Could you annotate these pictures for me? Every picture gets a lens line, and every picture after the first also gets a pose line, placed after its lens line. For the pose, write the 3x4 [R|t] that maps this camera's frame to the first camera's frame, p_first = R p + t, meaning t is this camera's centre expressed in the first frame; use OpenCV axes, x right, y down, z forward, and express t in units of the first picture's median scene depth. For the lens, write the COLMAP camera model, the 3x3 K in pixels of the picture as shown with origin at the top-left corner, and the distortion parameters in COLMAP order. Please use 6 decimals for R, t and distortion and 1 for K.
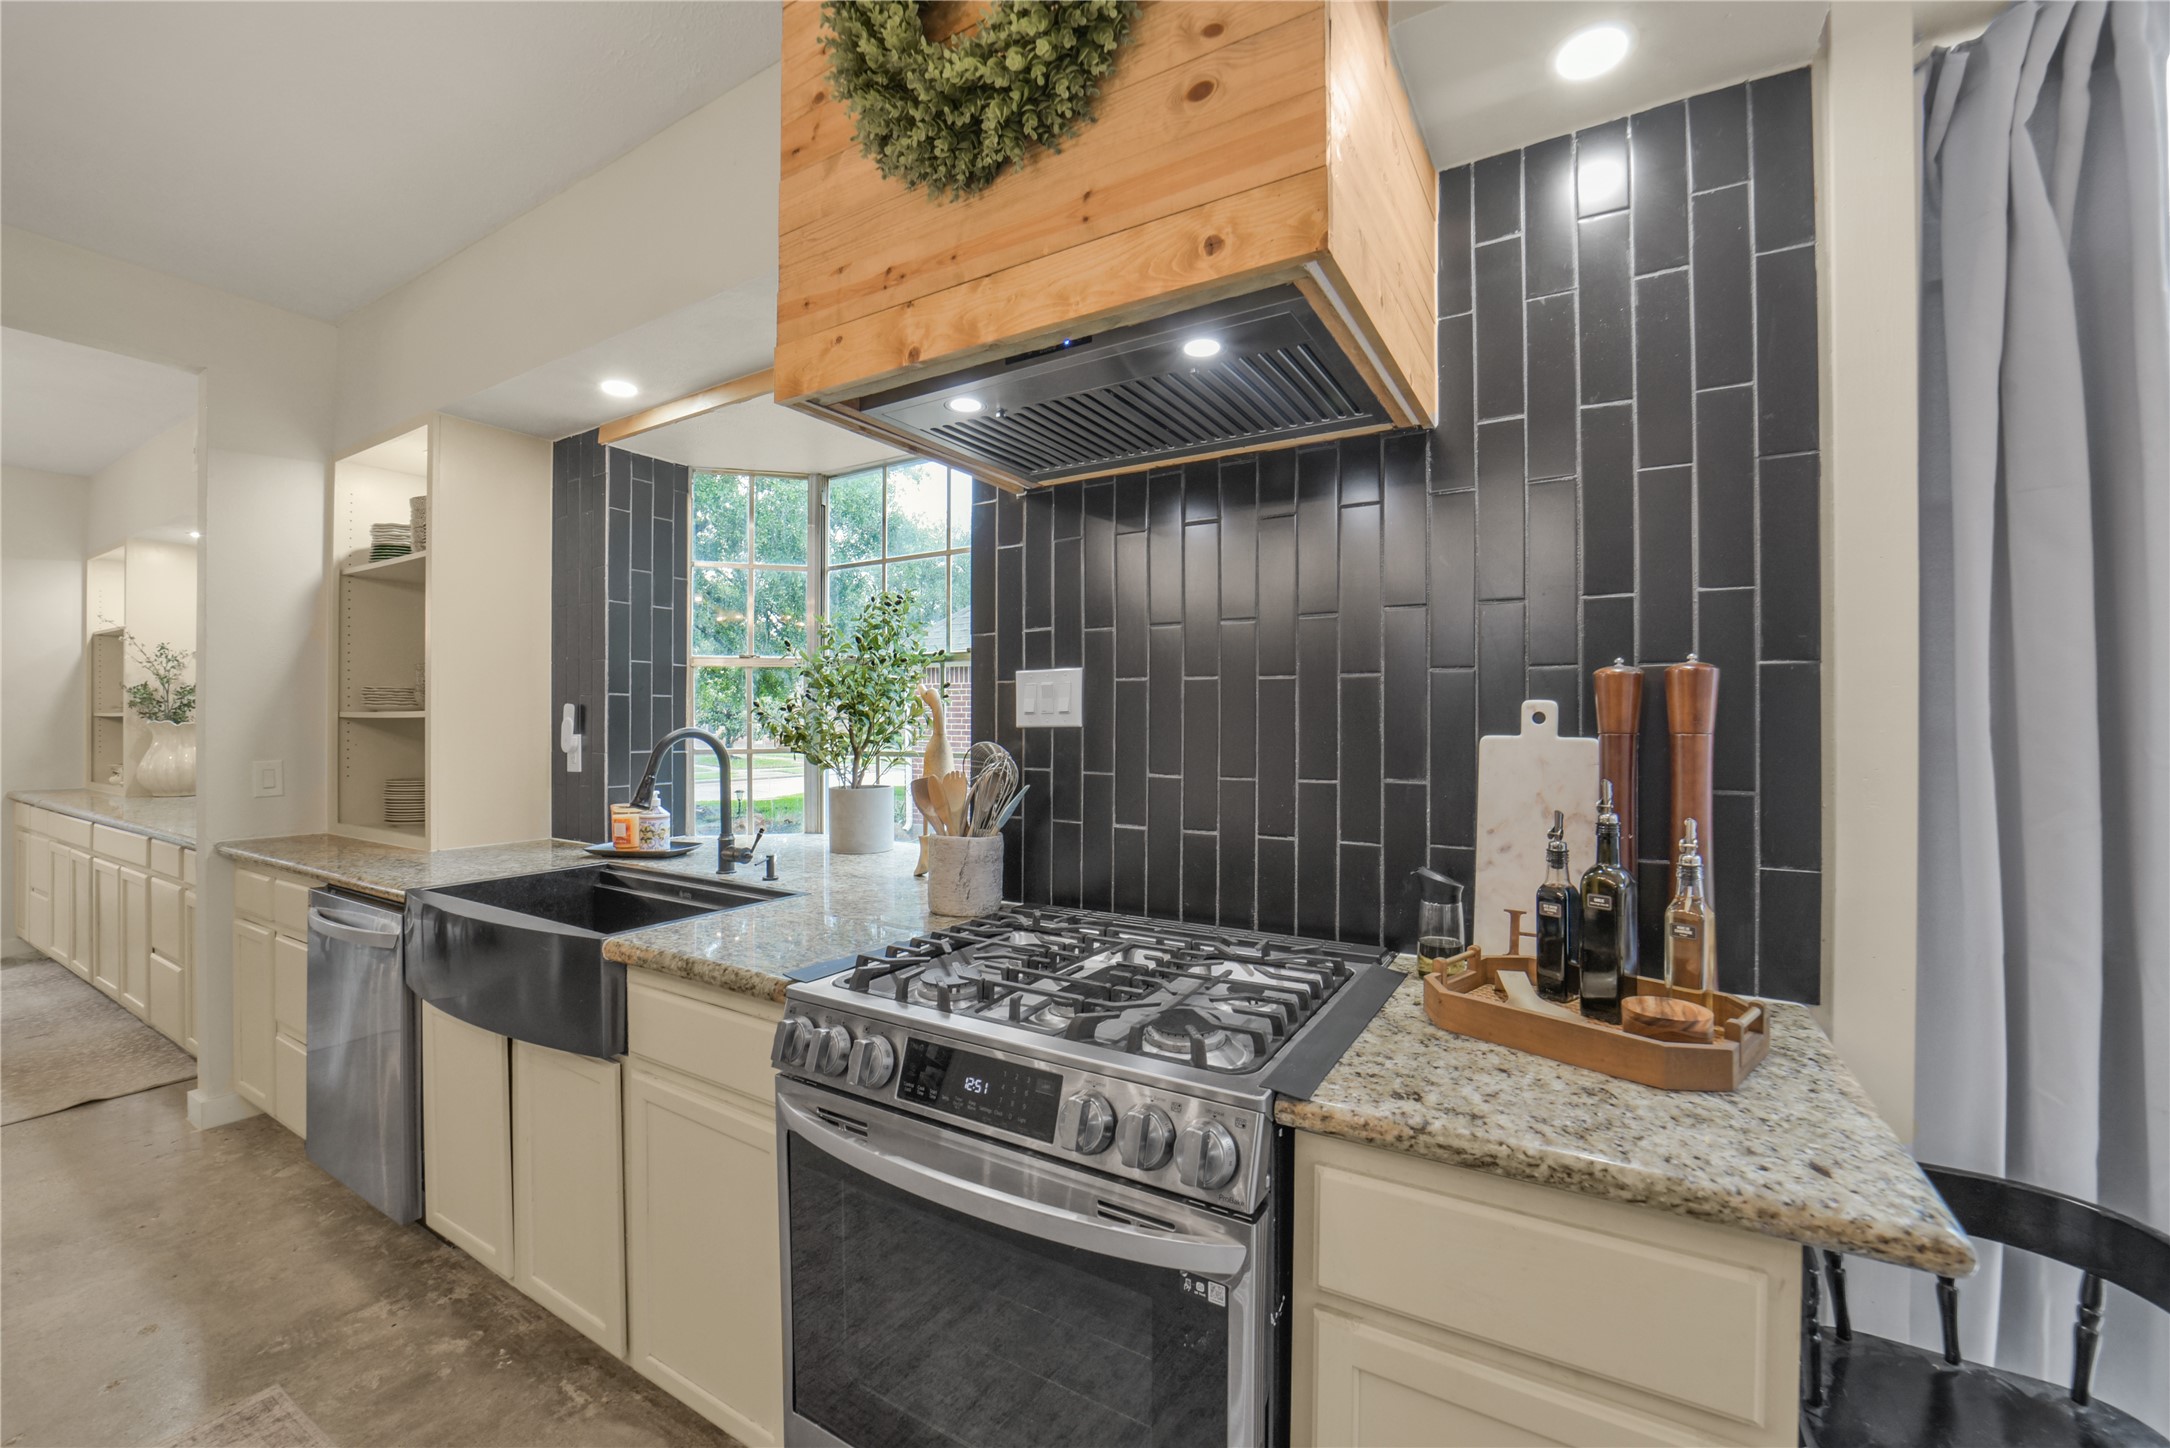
lens RADIAL K [[869.1, 0, 1093.2], [0, 869.1, 723.7], [0, 0, 1]] dist [-0.039273, 0.010911]
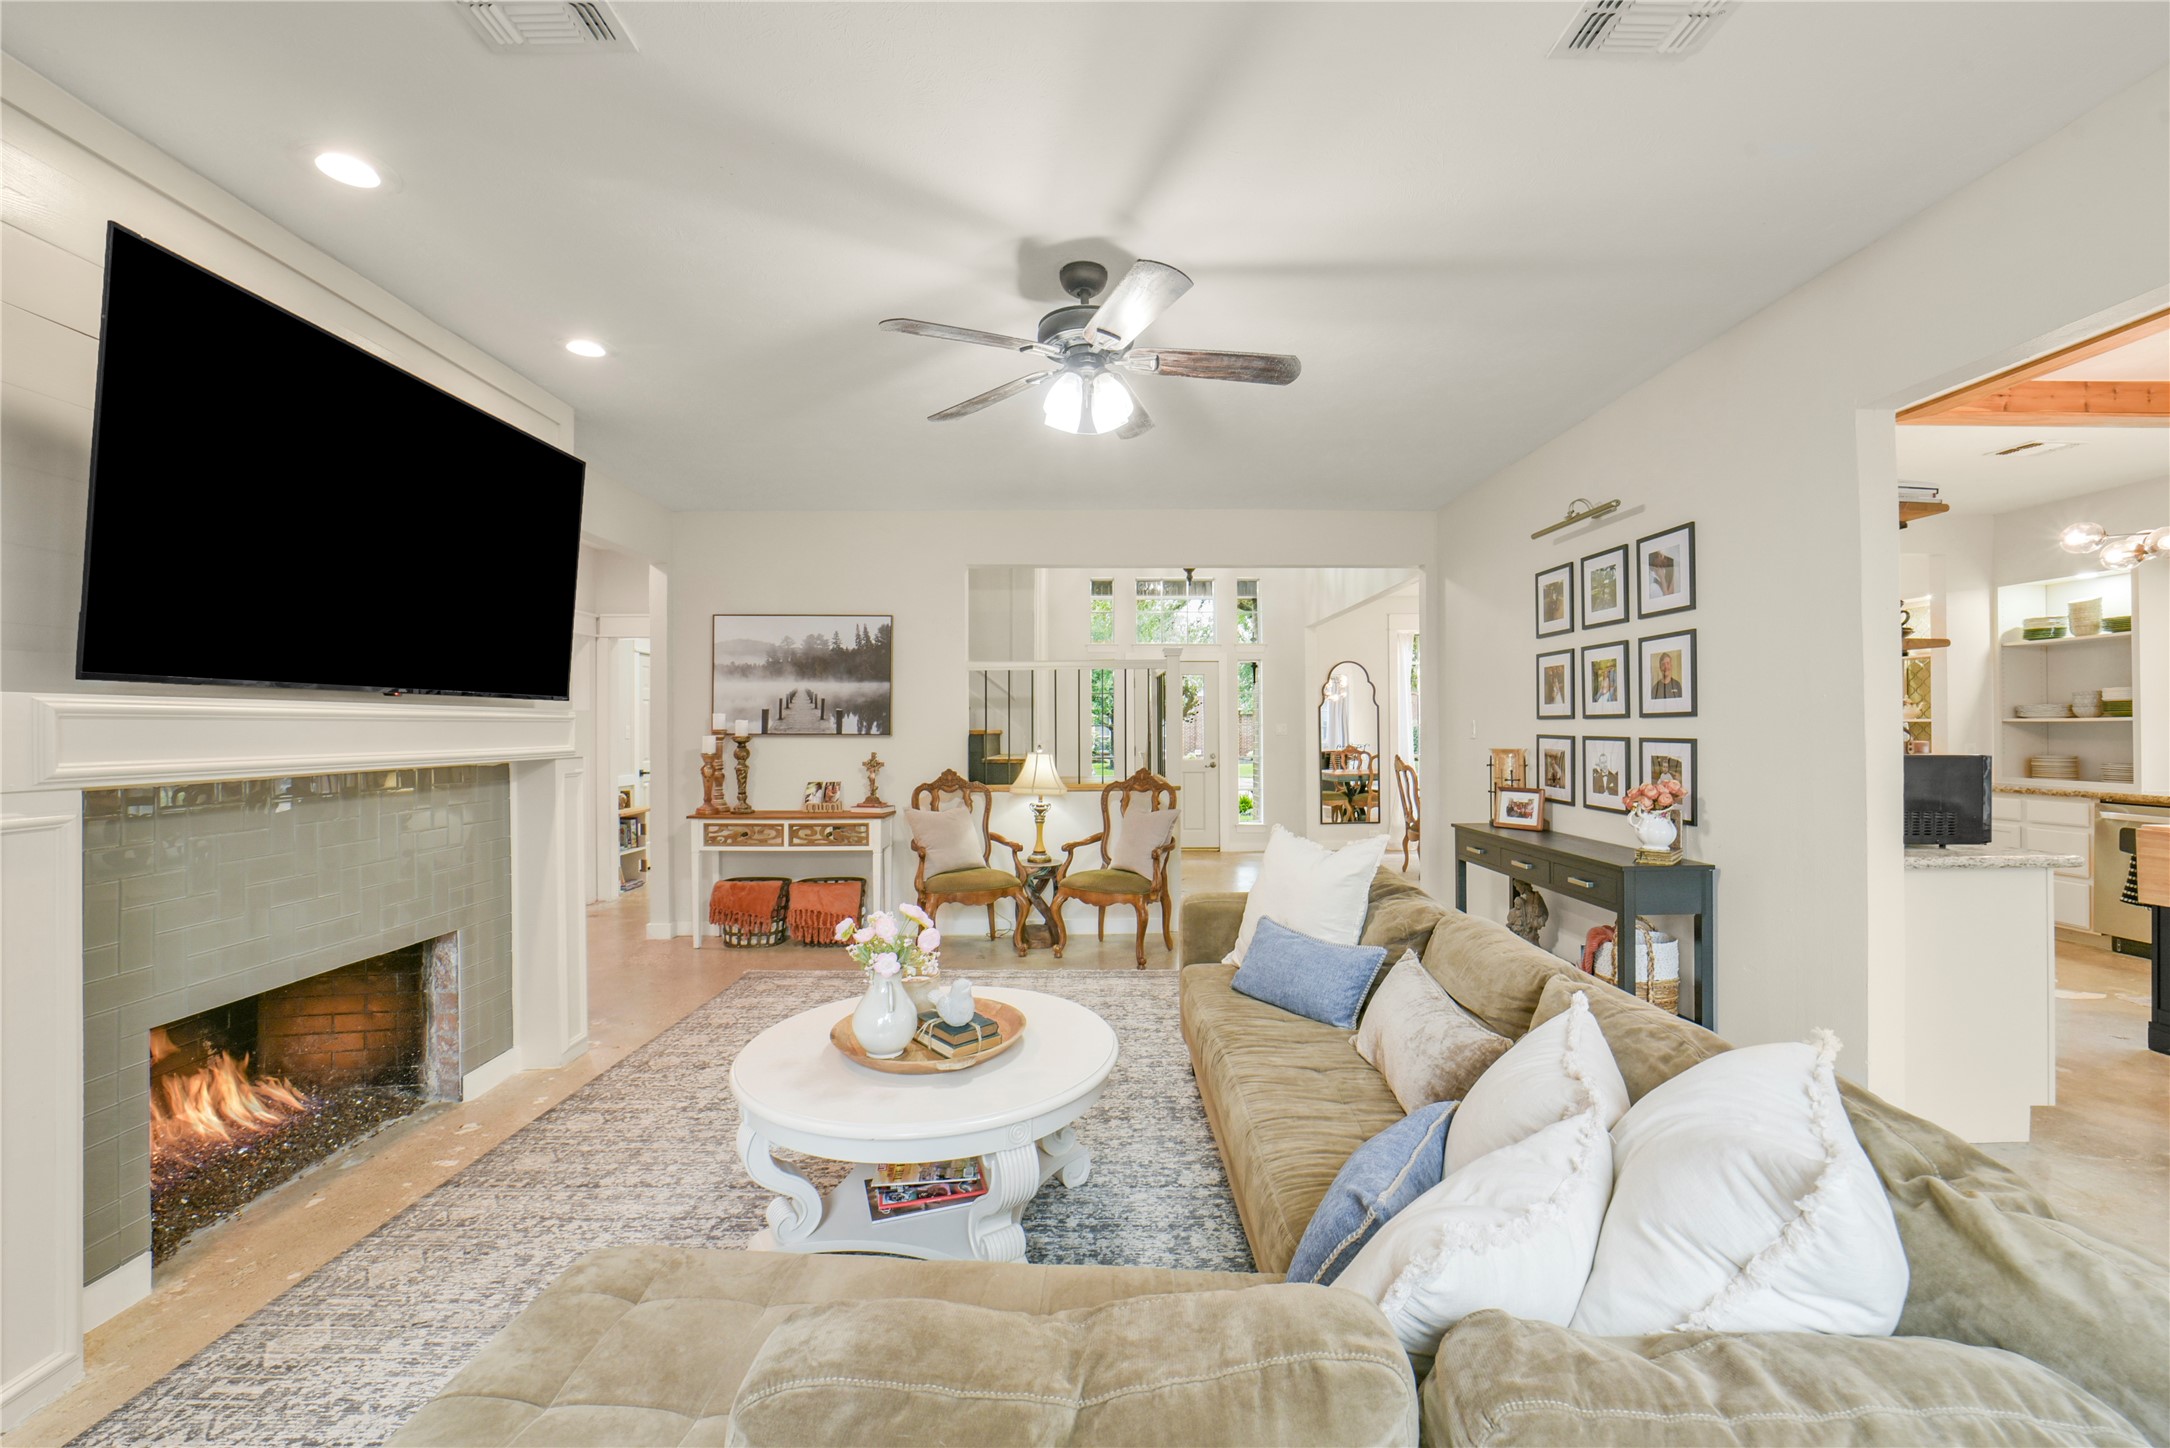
lens RADIAL K [[863.9, 0, 1095.5], [0, 863.9, 723.8], [0, 0, 1]] dist [-0.039499, 0.008840]
pose [[0.521679, -0.010019, -0.853083, -0.589272], [0.006618, 0.999948, -0.007697, -0.002253], [0.853116, -0.001630, 0.521718, -2.872186]]
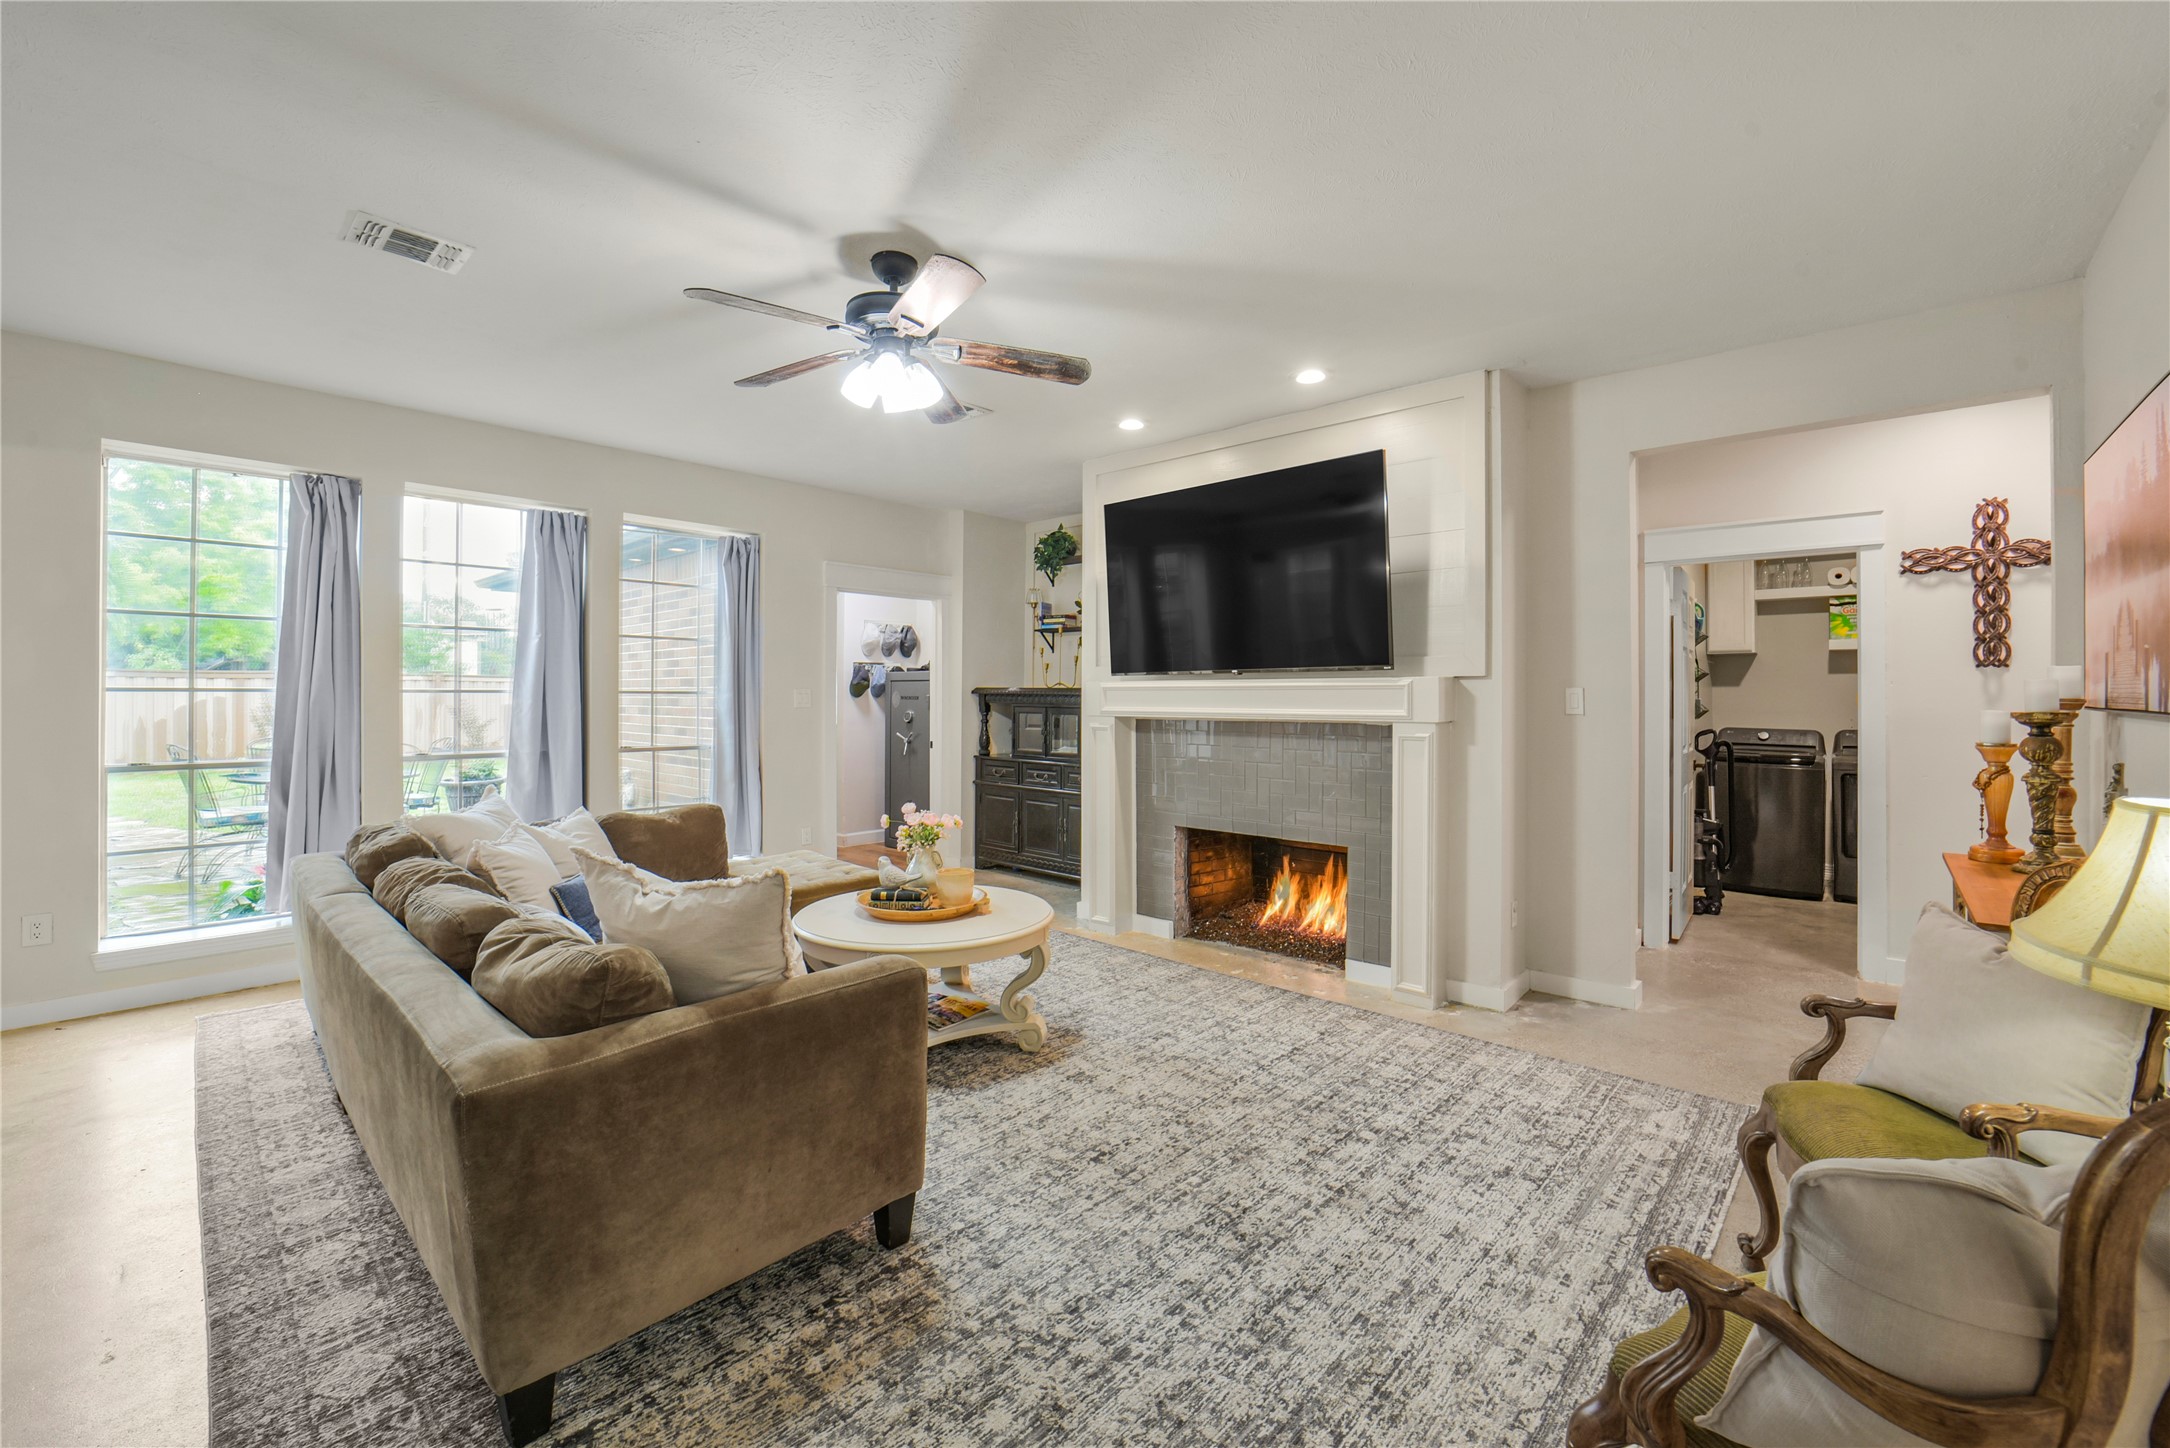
lens RADIAL K [[882.1, 0, 1093.1], [0, 882.1, 692.9], [0, 0, 1]] dist [-0.033316, 0.000523]
pose [[-0.979965, -0.006442, 0.199067, -2.512241], [-0.007173, 0.999970, -0.002954, -0.008126], [-0.199042, -0.004322, -0.979982, -0.655478]]
